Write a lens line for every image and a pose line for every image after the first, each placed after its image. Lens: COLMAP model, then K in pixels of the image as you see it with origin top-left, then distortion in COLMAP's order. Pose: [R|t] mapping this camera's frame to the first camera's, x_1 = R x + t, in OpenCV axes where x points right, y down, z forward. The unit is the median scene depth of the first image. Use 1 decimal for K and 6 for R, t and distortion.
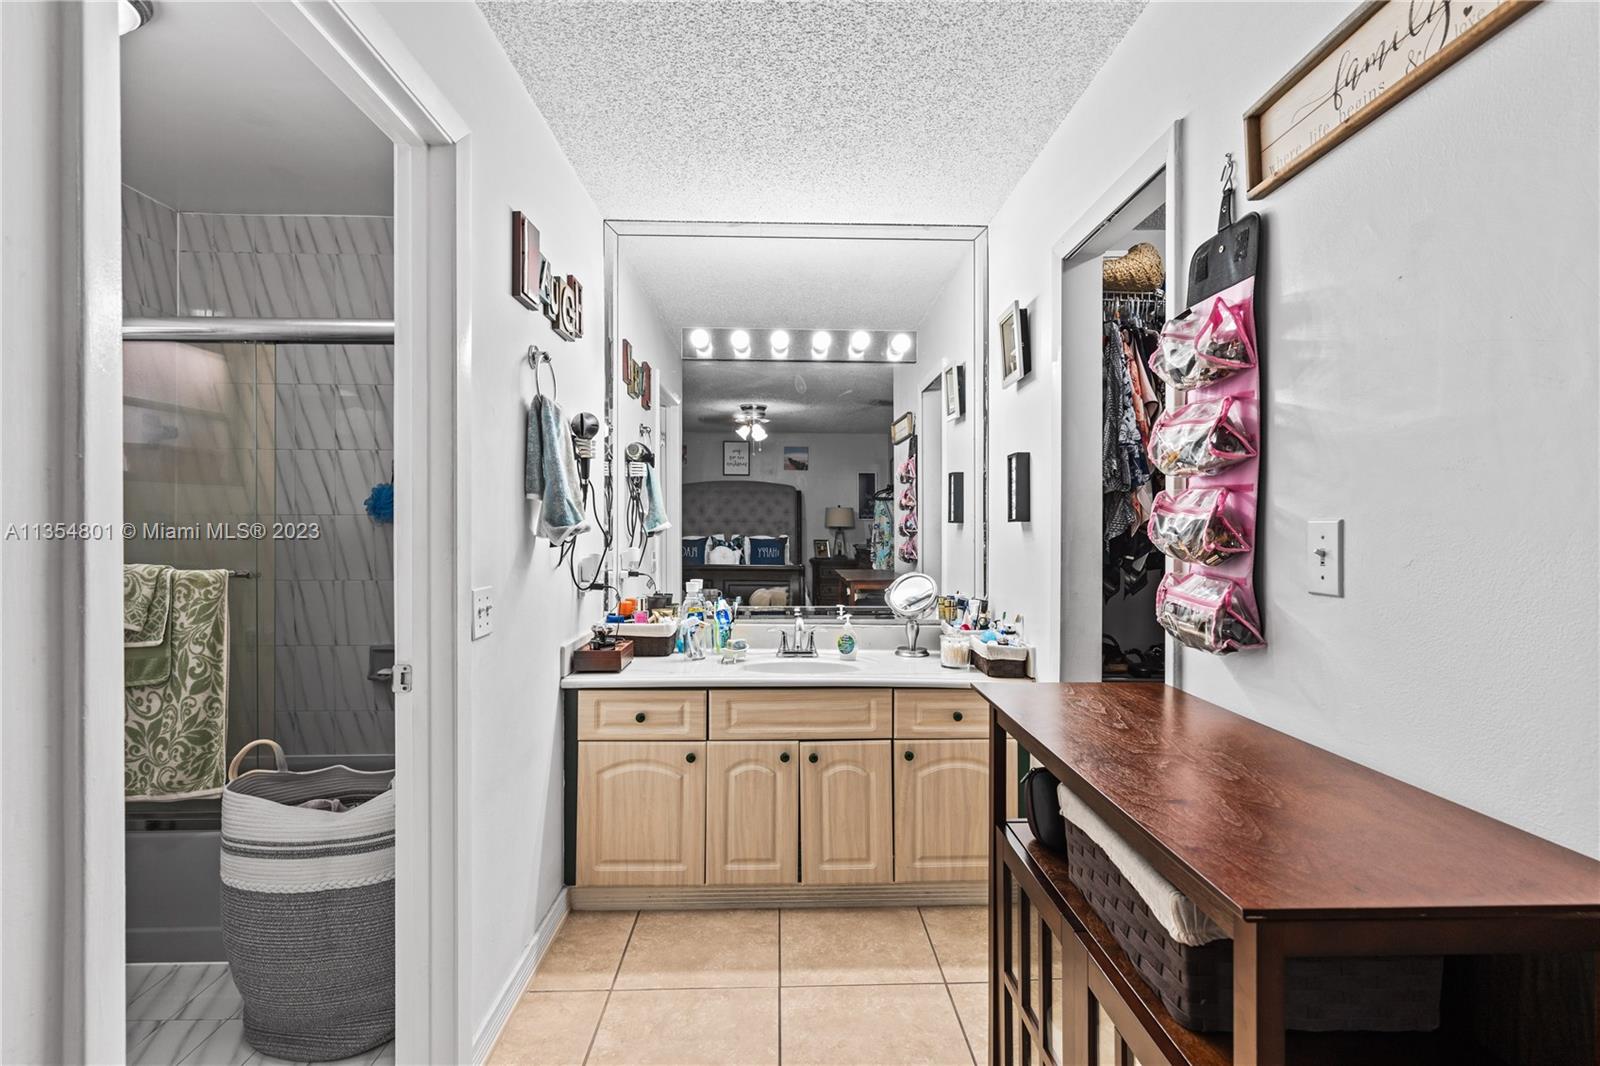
lens RADIAL K [[763.2, 0, 803.2], [0, 763.2, 524.5], [0, 0, 1]] dist [-0.000215, 0.000605]
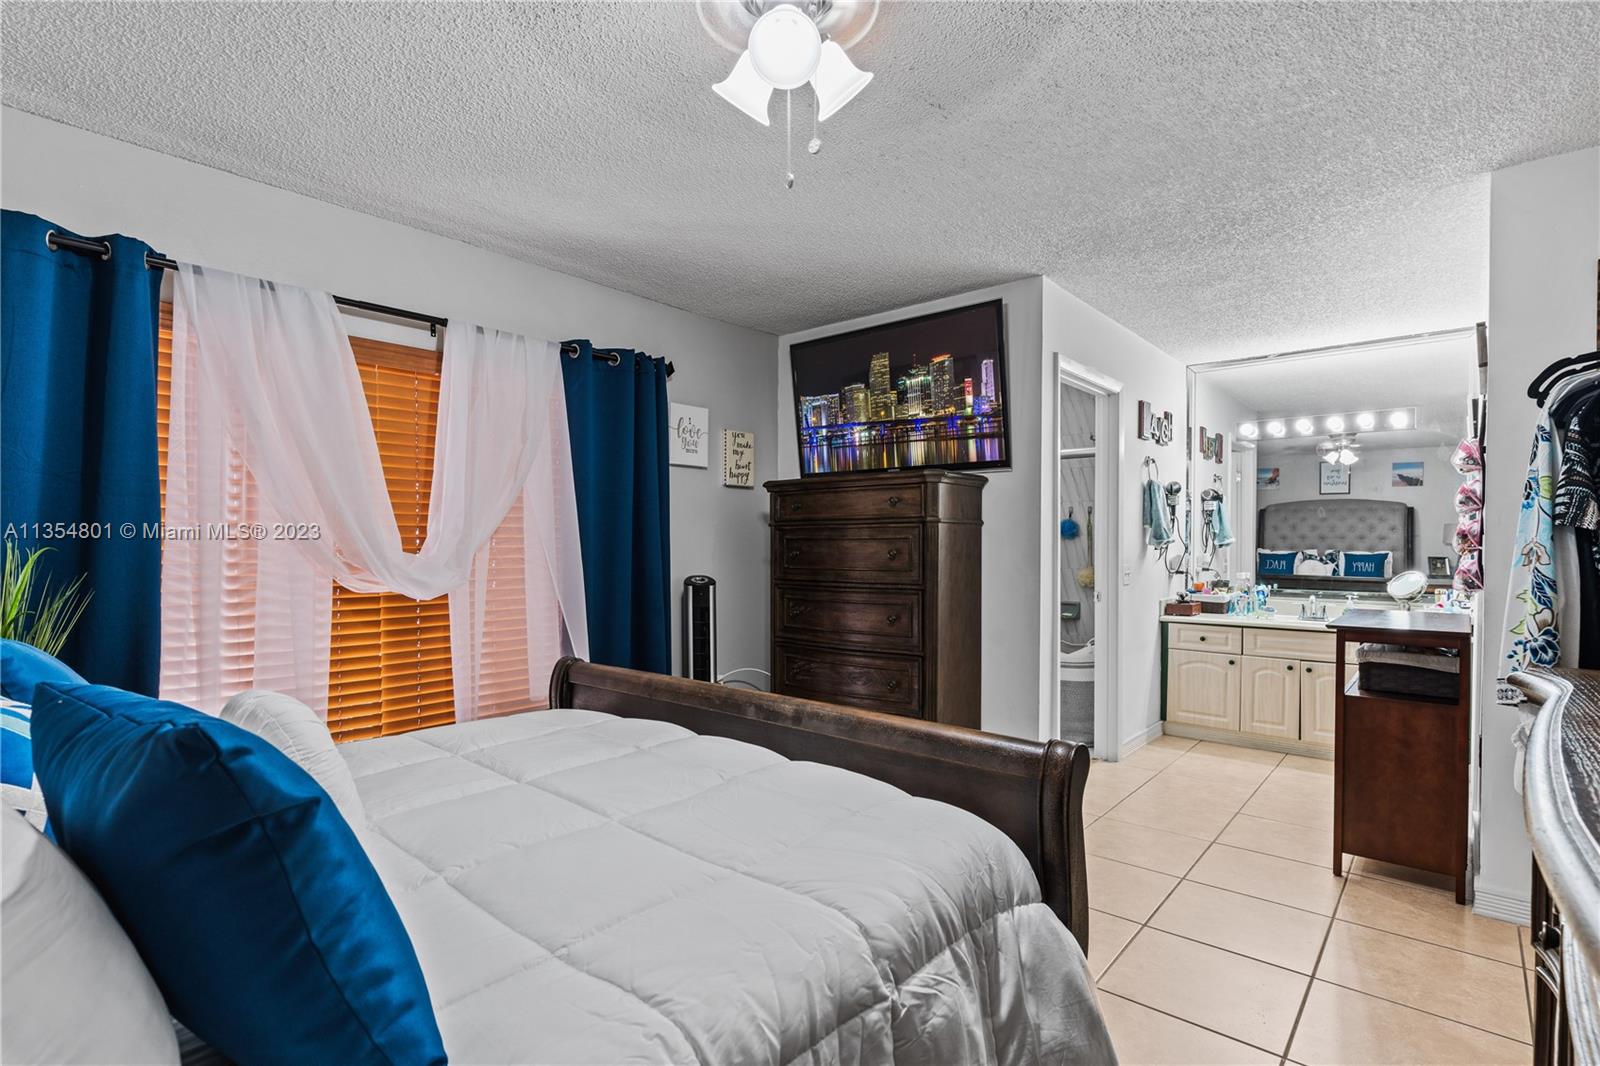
lens RADIAL K [[762.0, 0, 800.4], [0, 762.0, 546.8], [0, 0, 1]] dist [0.001656, 0.001140]
pose [[0.734930, 0.007696, -0.678099, 0.347118], [-0.002415, 0.999959, 0.008731, 0.005048], [0.678138, -0.004779, 0.734919, -1.115227]]
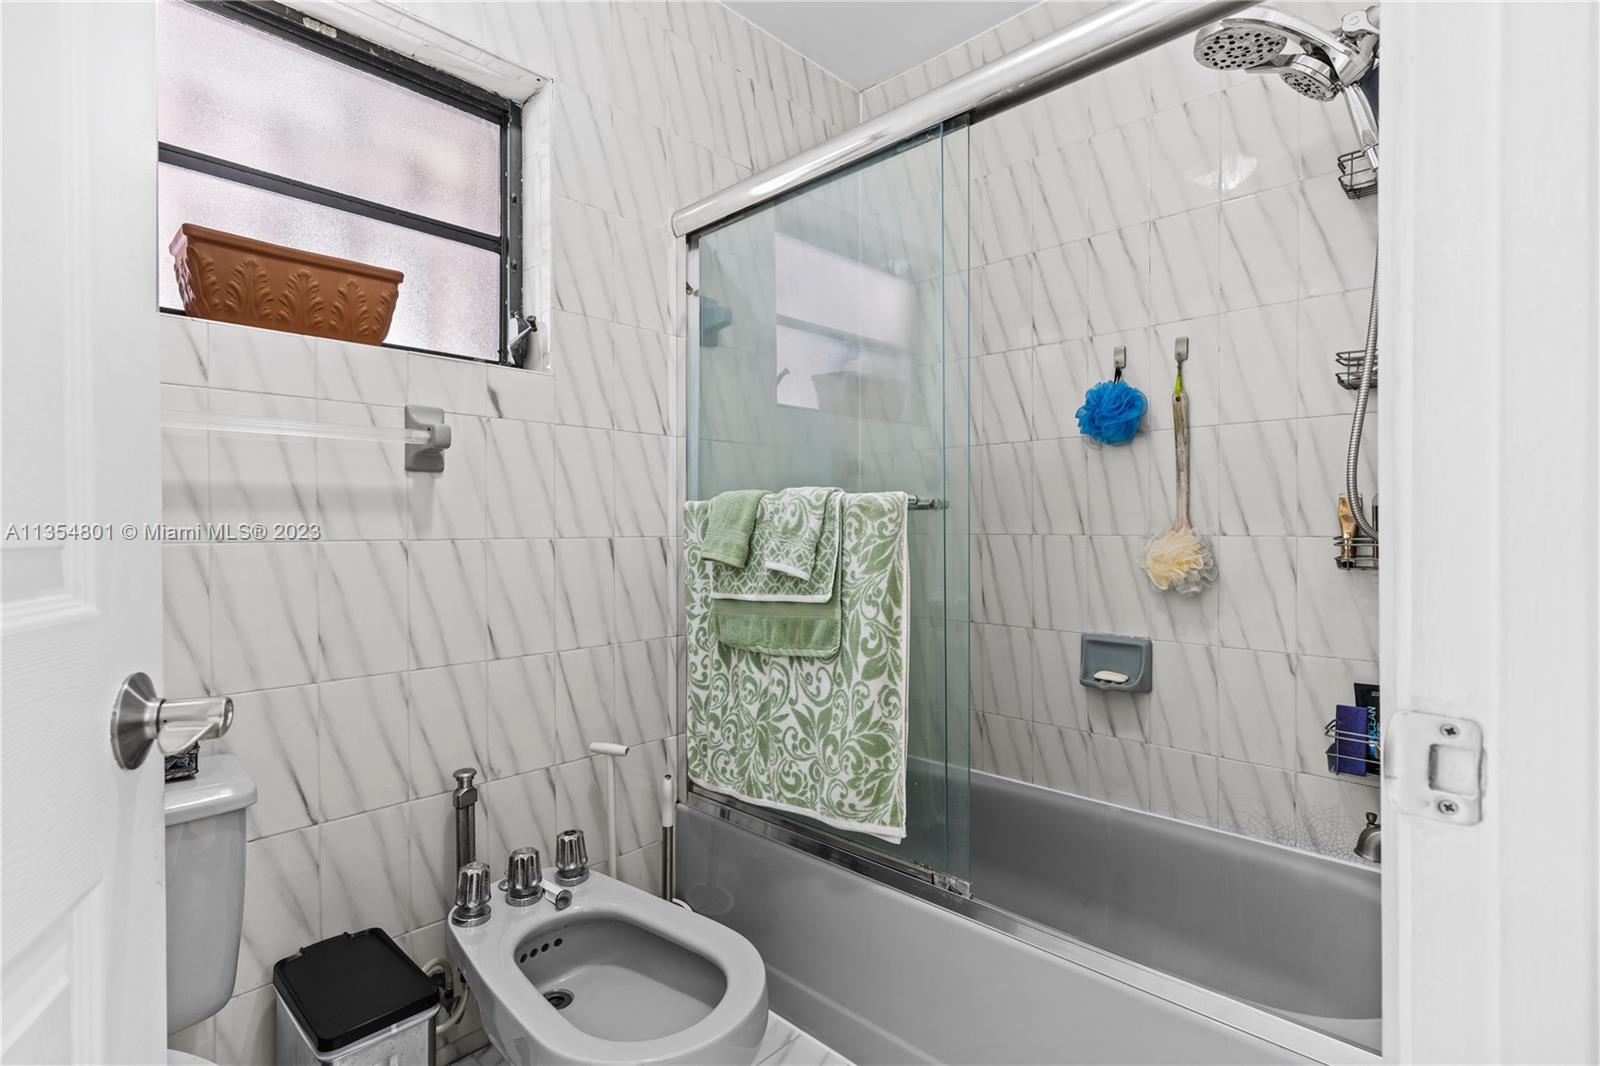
lens RADIAL K [[753.4, 0, 801.6], [0, 753.4, 525.2], [0, 0, 1]] dist [0.003541, 0.000461]
pose [[0.702246, -0.003803, -0.711924, -0.331884], [0.003146, 0.999993, -0.002239, 0.080149], [0.711927, -0.000667, 0.702253, 0.447108]]
